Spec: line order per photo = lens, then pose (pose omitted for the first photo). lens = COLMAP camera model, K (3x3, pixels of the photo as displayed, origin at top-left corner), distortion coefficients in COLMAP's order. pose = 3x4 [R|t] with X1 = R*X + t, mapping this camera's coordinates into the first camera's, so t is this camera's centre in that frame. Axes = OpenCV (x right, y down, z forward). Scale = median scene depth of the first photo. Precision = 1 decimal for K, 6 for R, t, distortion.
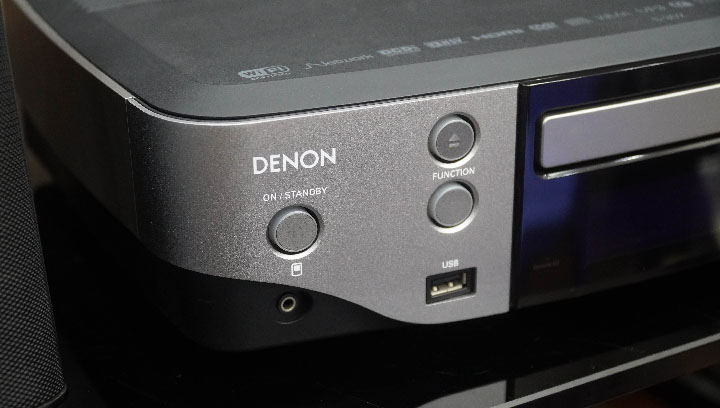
lens RADIAL K [[1316.1, 0, 360.0], [0, 1316.1, 204.0], [0, 0, 1]] dist [-0.139370, -0.061121]
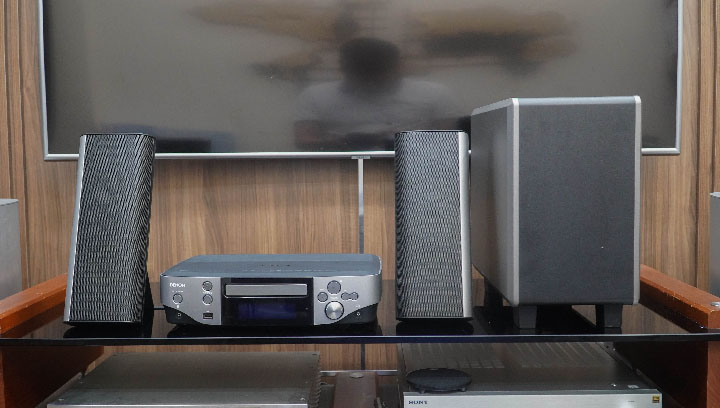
lens RADIAL K [[719.5, 0, 360.0], [0, 719.5, 204.0], [0, 0, 1]] dist [0.007109, -0.000455]
pose [[0.881005, 0.044766, -0.470984, 1.973388], [-0.195844, 0.940722, -0.276925, 0.324441], [0.430668, 0.336212, 0.837548, -1.297249]]
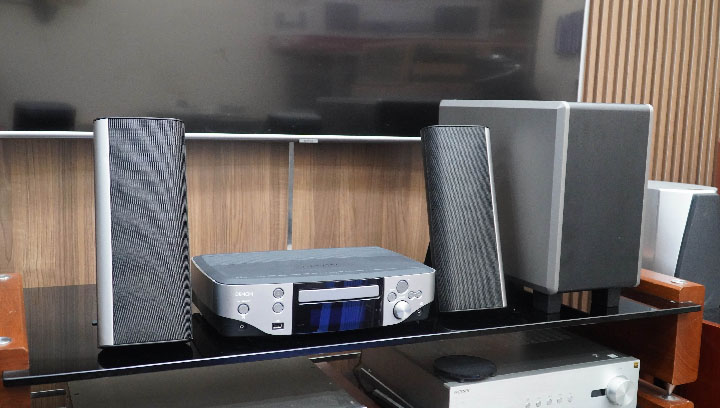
lens RADIAL K [[744.2, 0, 360.0], [0, 744.2, 204.0], [0, 0, 1]] dist [-0.005473, 0.000198]
pose [[0.996540, 0.056578, -0.060881, 0.516931], [-0.071733, 0.955468, -0.286244, 0.397833], [0.041975, 0.289621, 0.956220, -1.706789]]
